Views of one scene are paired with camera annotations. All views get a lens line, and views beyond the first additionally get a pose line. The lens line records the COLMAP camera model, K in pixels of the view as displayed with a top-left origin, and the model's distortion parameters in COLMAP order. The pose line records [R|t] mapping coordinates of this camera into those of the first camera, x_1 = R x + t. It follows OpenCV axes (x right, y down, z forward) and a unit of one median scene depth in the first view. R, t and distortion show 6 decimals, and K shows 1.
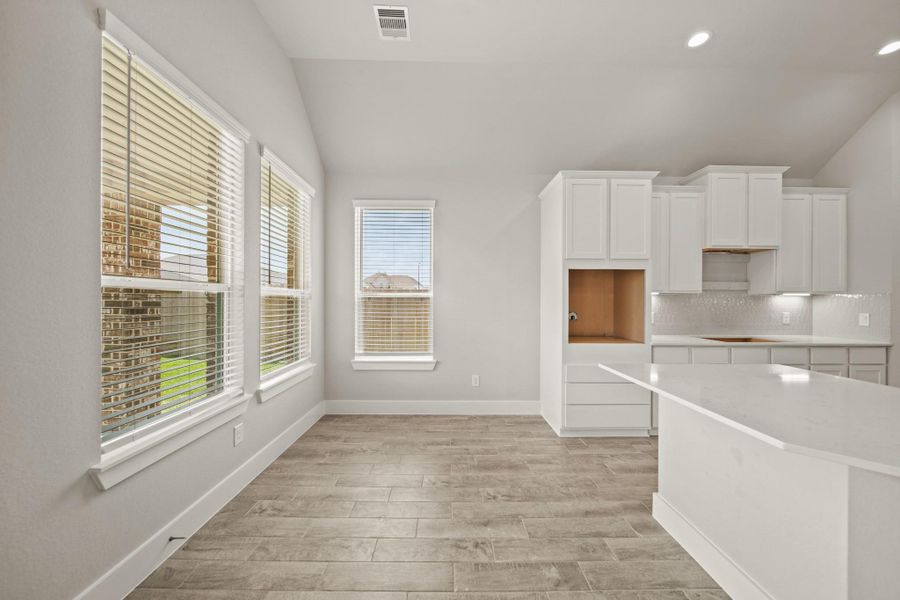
lens RADIAL K [[349.4, 0, 451.3], [0, 349.4, 306.6], [0, 0, 1]] dist [-0.000185, -0.000102]
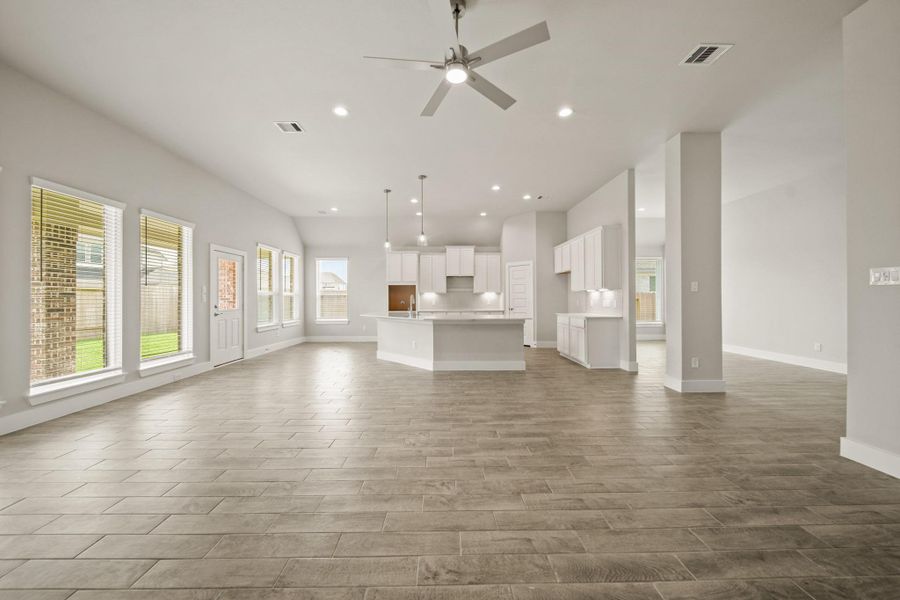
lens RADIAL K [[324.0, 0, 449.9], [0, 324.0, 293.7], [0, 0, 1]] dist [0.000643, -0.000189]
pose [[0.999958, 0.000477, 0.009203, 0.793434], [-0.000439, 0.999991, -0.004145, -0.023278], [-0.009205, 0.004141, 0.999949, -1.632305]]
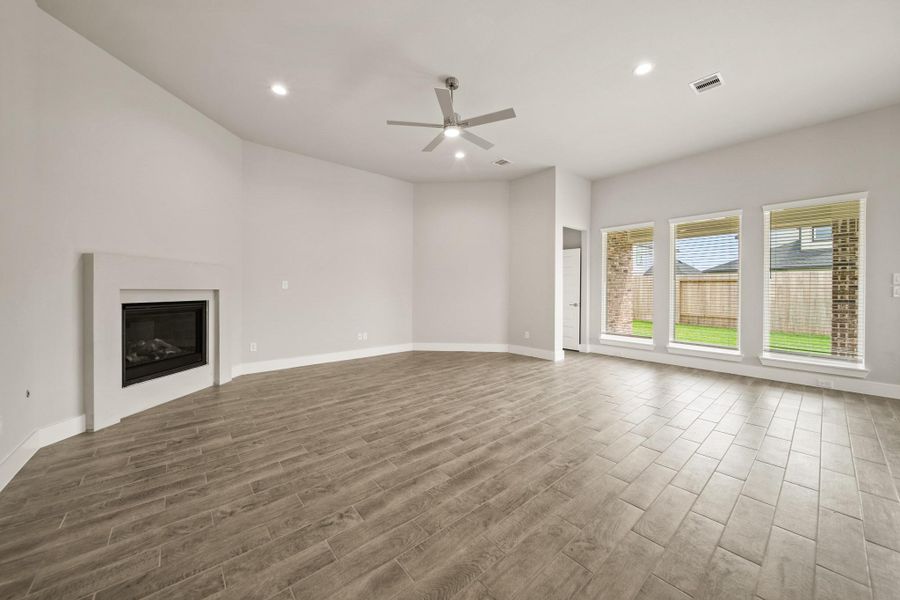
lens RADIAL K [[324.0, 0, 449.9], [0, 324.0, 293.7], [0, 0, 1]] dist [0.000643, -0.000189]
pose [[-0.772916, 0.008590, -0.634450, 1.465784], [0.003659, 0.999952, 0.009081, -0.014461], [0.634497, 0.004698, -0.772911, -0.120923]]
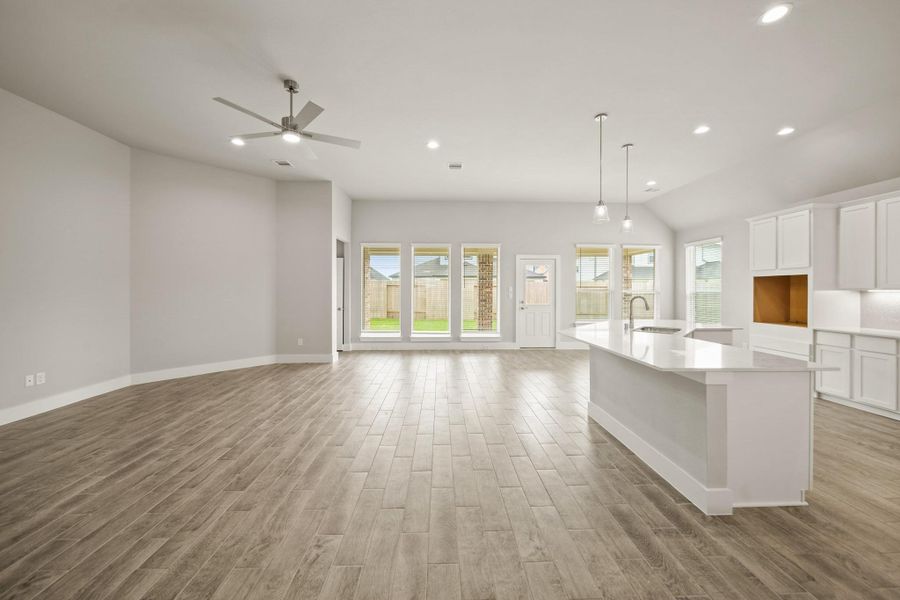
lens RADIAL K [[324.0, 0, 449.9], [0, 324.0, 293.7], [0, 0, 1]] dist [0.000643, -0.000189]
pose [[0.012765, 0.015196, -0.999803, 1.791685], [0.005860, 0.999866, 0.015272, -0.056704], [0.999901, -0.006054, 0.012674, -0.444555]]
